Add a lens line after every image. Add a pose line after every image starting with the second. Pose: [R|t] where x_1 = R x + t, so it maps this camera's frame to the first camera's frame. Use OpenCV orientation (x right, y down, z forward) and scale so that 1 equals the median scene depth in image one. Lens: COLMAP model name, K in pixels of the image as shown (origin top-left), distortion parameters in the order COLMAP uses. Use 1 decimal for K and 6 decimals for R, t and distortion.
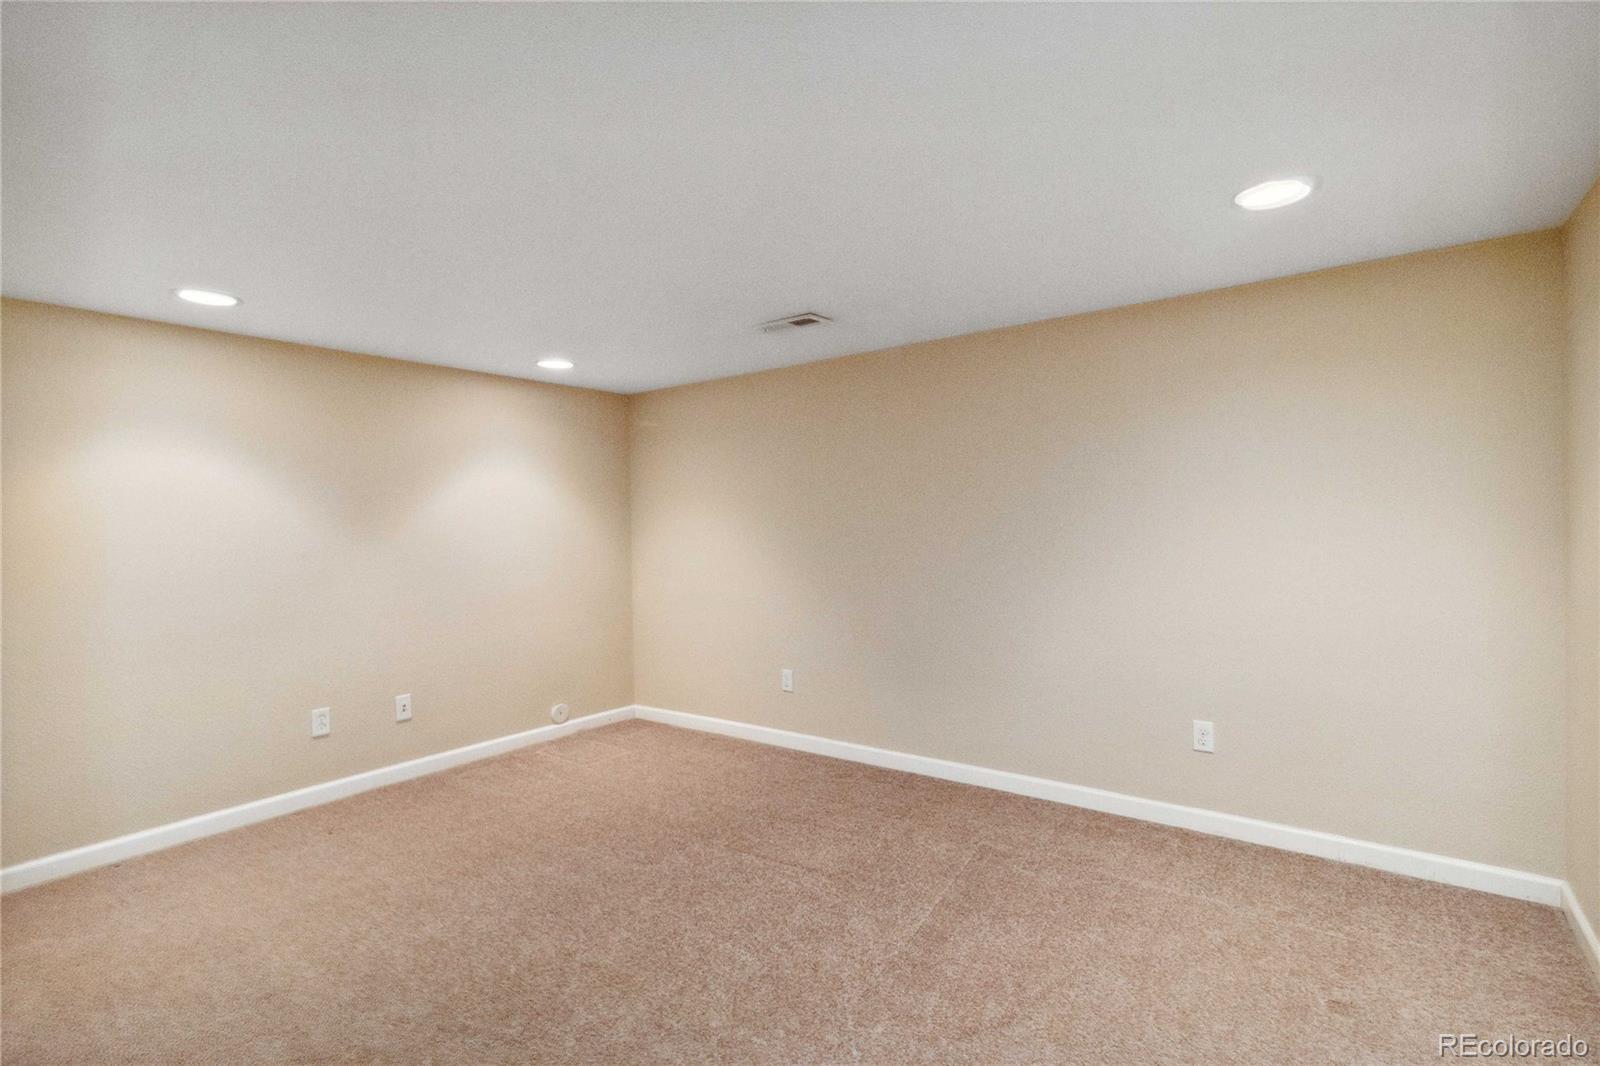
lens RADIAL K [[758.4, 0, 797.5], [0, 758.4, 530.2], [0, 0, 1]] dist [0.004443, 0.000799]
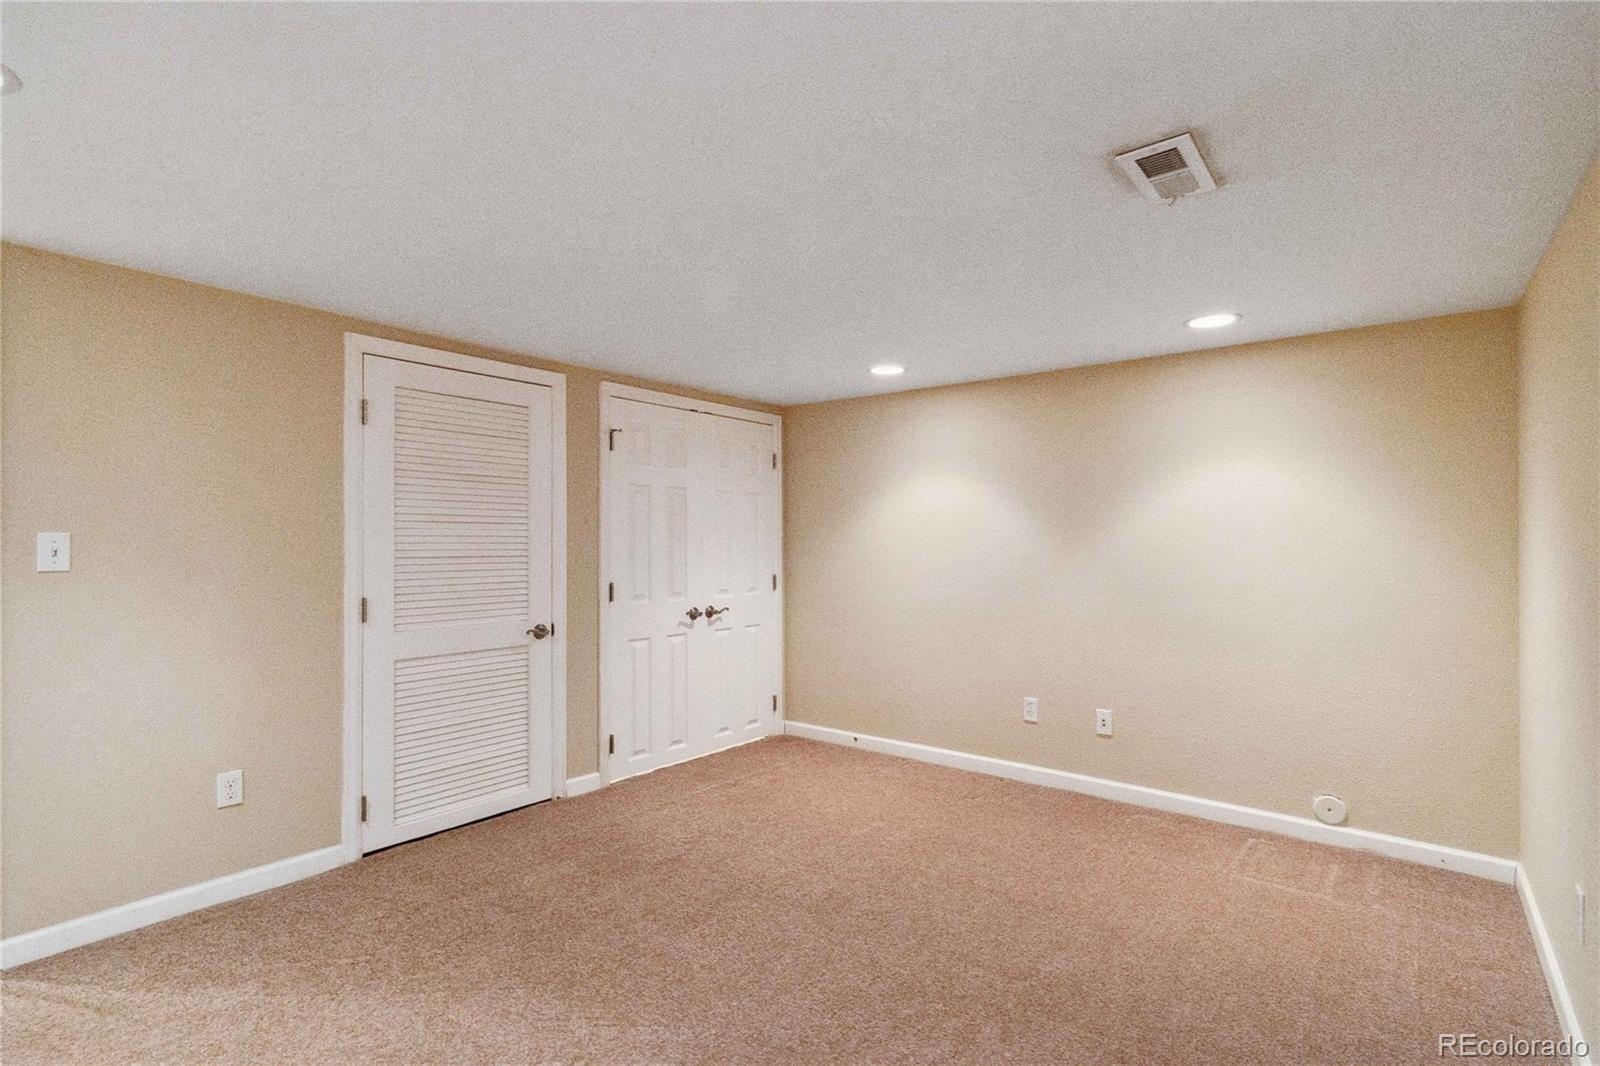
lens RADIAL K [[758.4, 0, 797.5], [0, 758.4, 530.2], [0, 0, 1]] dist [0.004443, 0.000799]
pose [[-0.022636, 0.001883, -0.999742, 0.460029], [-0.014107, 0.999898, 0.002202, -0.008276], [0.999644, 0.014154, -0.022607, 0.628787]]
